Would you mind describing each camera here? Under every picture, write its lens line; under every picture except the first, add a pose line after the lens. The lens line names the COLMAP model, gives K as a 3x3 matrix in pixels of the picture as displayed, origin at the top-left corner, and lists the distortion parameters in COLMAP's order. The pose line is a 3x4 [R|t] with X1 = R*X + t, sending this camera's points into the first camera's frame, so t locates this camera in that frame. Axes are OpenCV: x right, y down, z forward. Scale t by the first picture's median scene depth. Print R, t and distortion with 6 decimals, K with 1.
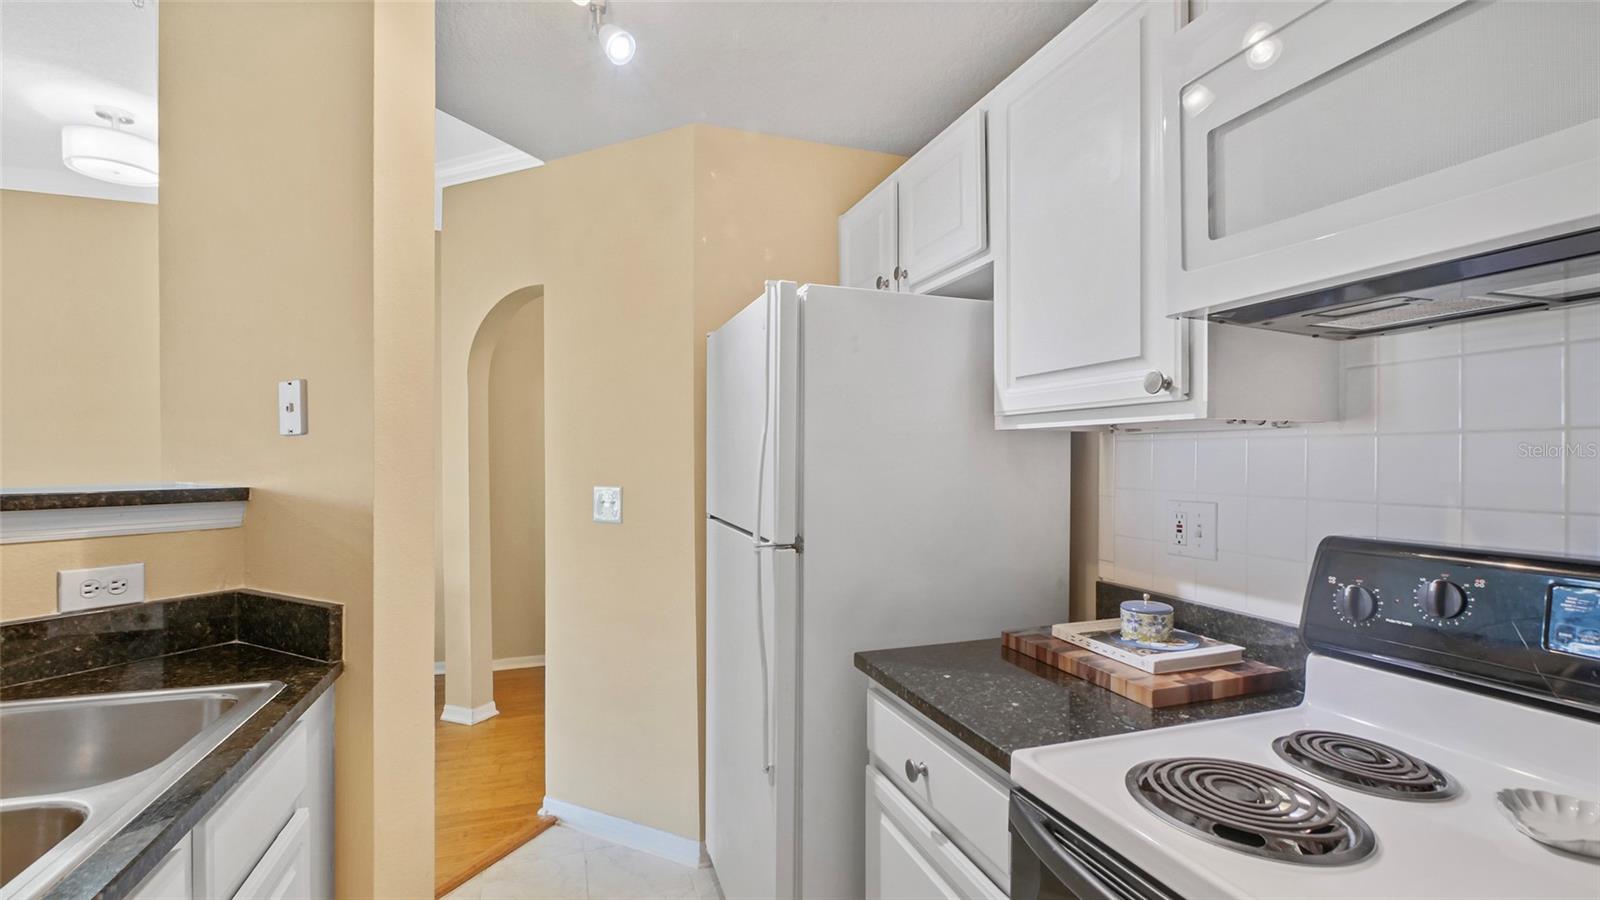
lens RADIAL K [[680.0, 0, 793.5], [0, 680.0, 458.6], [0, 0, 1]] dist [-0.014227, 0.000229]
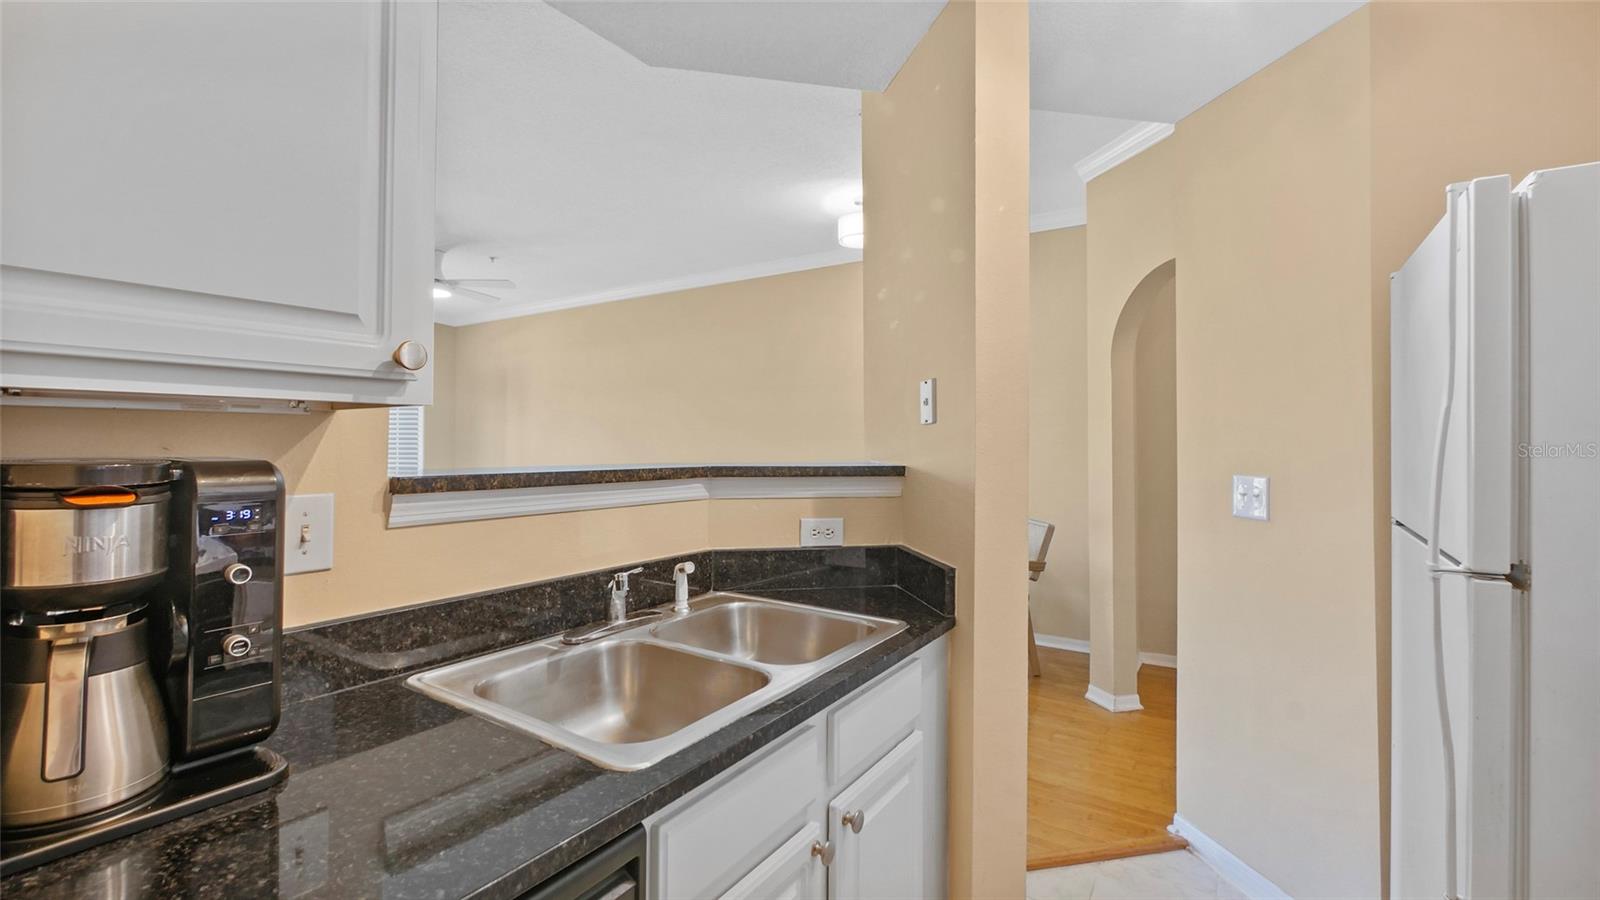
lens RADIAL K [[680.7, 0, 800.0], [0, 680.7, 433.2], [0, 0, 1]] dist [-0.003853, 0.000115]
pose [[0.612007, -0.011321, -0.790771, 0.093807], [-0.000595, 0.999891, -0.014776, 0.000006], [0.790852, 0.009514, 0.611933, 0.056887]]
